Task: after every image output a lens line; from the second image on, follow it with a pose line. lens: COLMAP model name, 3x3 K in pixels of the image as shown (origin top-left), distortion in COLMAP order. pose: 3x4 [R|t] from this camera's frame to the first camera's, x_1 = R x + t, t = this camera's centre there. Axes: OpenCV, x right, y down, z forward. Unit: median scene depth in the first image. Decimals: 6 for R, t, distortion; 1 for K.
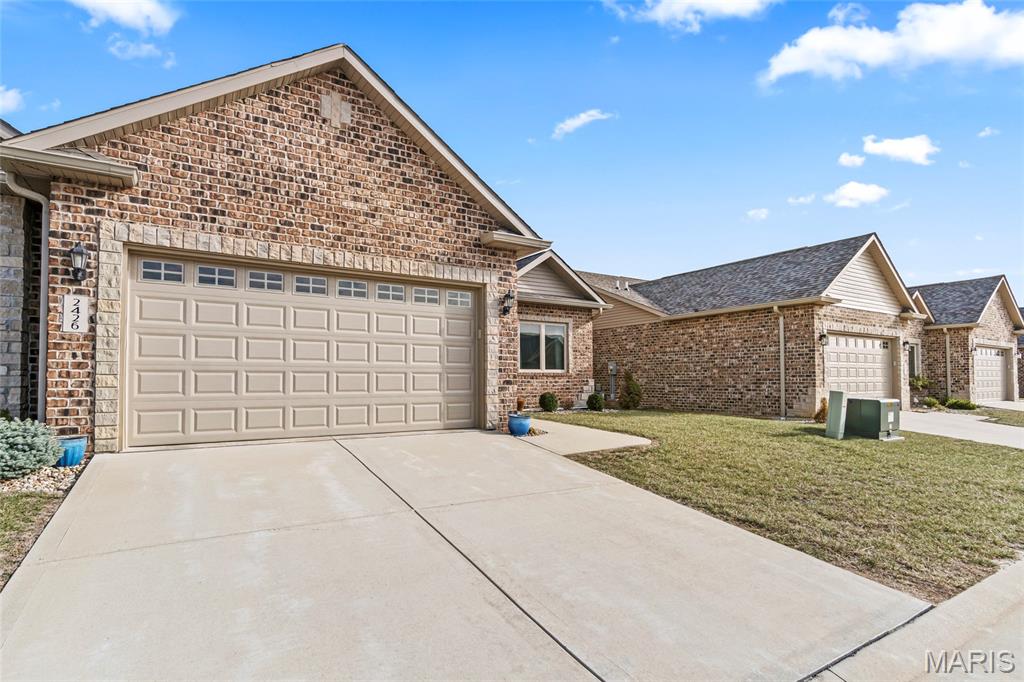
lens RADIAL K [[502.5, 0, 509.4], [0, 502.5, 369.8], [0, 0, 1]] dist [0.000763, 0.000581]
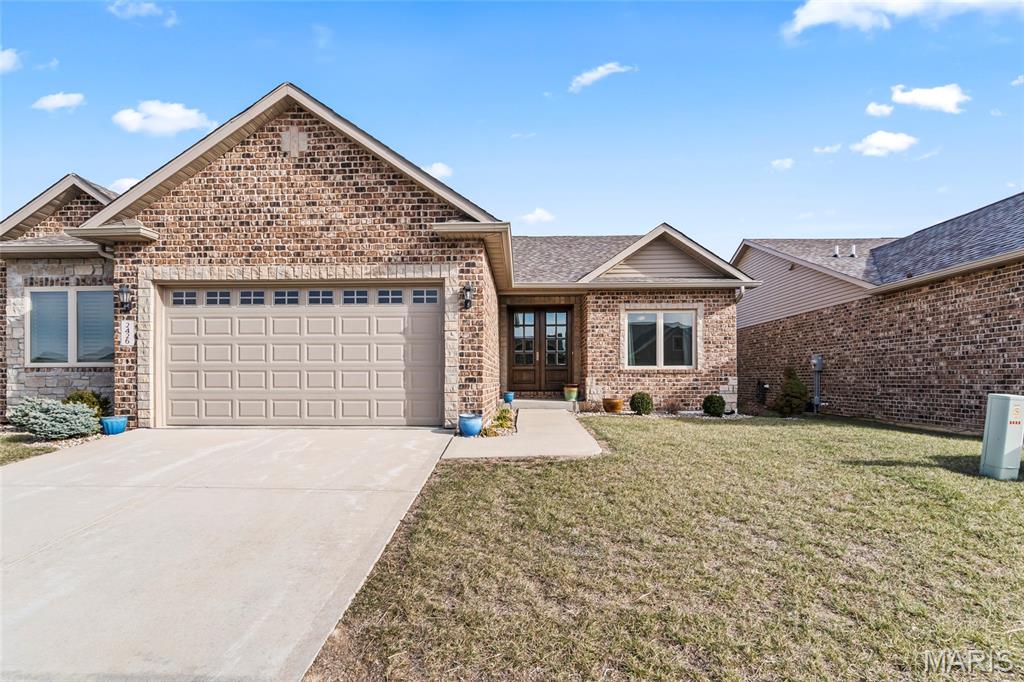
lens RADIAL K [[508.9, 0, 510.5], [0, 508.9, 384.7], [0, 0, 1]] dist [0.000461, -0.000388]
pose [[0.834026, 0.004424, -0.551707, 0.664096], [0.012387, 0.999566, 0.026741, 0.010456], [0.551586, -0.029137, 0.833609, 0.271374]]
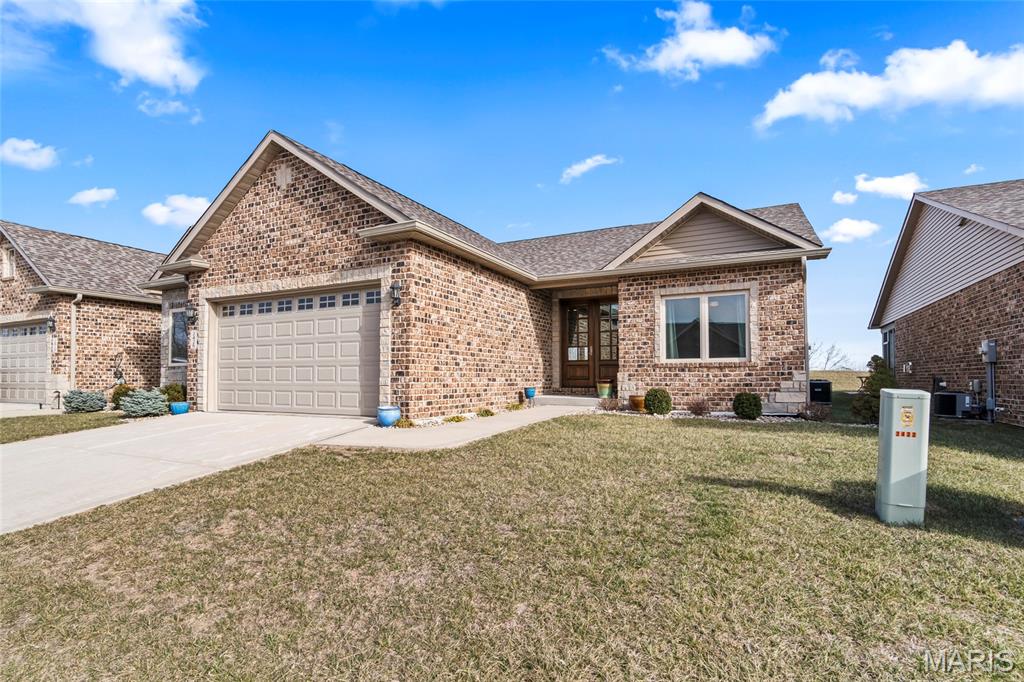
lens RADIAL K [[502.5, 0, 509.4], [0, 502.5, 369.8], [0, 0, 1]] dist [0.000763, 0.000581]
pose [[0.525814, -0.015635, -0.850456, 1.077492], [0.018273, 0.999808, -0.007084, 0.032280], [0.850403, -0.011815, 0.525999, 0.745765]]
